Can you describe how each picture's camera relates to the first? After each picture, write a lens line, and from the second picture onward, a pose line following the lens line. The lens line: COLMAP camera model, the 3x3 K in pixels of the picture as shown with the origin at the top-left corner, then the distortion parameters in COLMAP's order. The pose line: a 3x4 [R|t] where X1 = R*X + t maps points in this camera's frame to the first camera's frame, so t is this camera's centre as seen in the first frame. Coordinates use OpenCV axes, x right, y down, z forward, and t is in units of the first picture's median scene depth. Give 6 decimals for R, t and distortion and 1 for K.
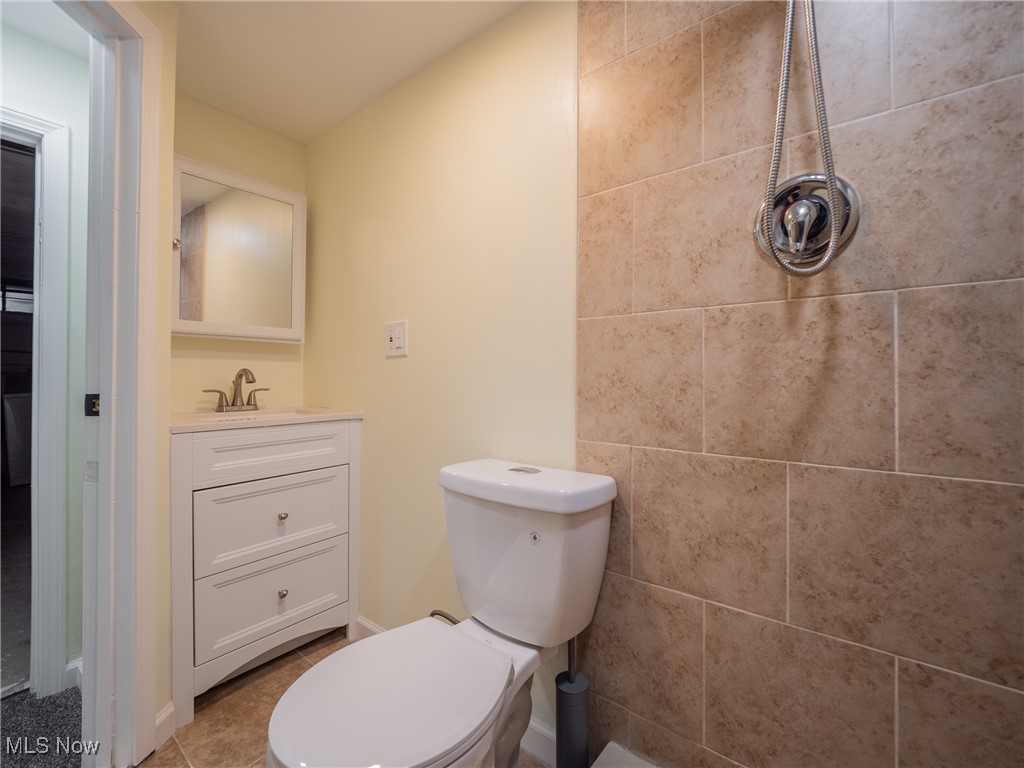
lens RADIAL K [[434.6, 0, 508.4], [0, 434.6, 384.1], [0, 0, 1]] dist [-0.008151, -0.000584]
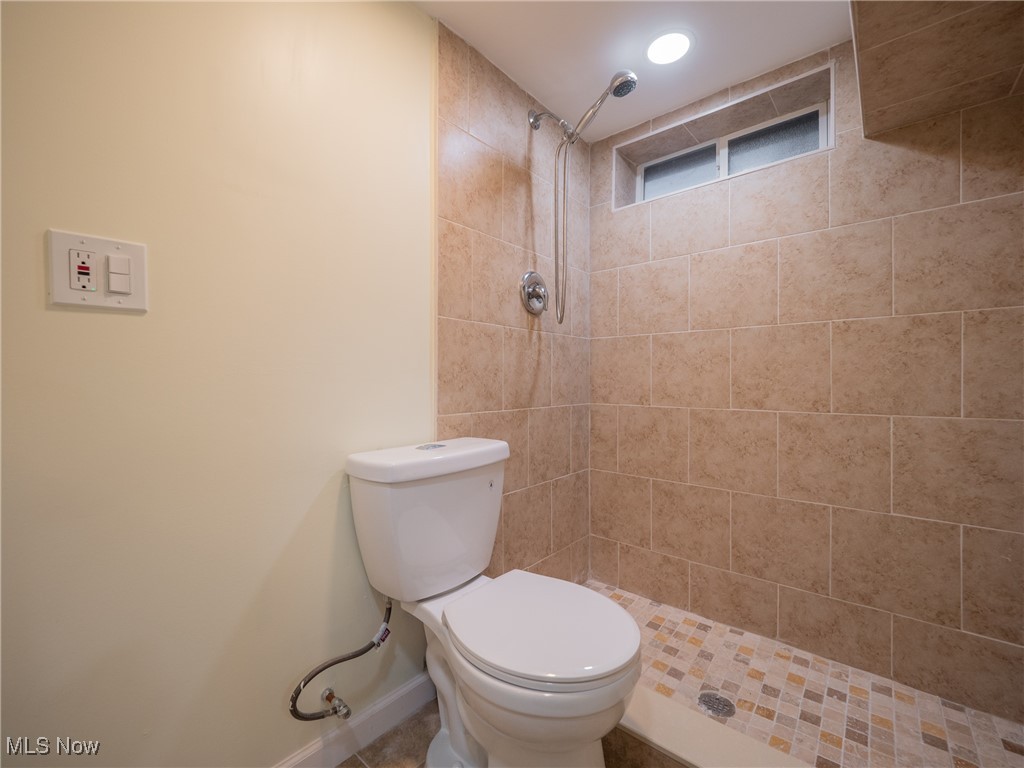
lens RADIAL K [[434.6, 0, 508.4], [0, 434.6, 384.1], [0, 0, 1]] dist [-0.008151, -0.000584]
pose [[0.038100, -0.021617, 0.999040, -1.261538], [-0.002696, 0.999760, 0.021736, 0.016351], [-0.999270, -0.003521, 0.038032, 0.904787]]
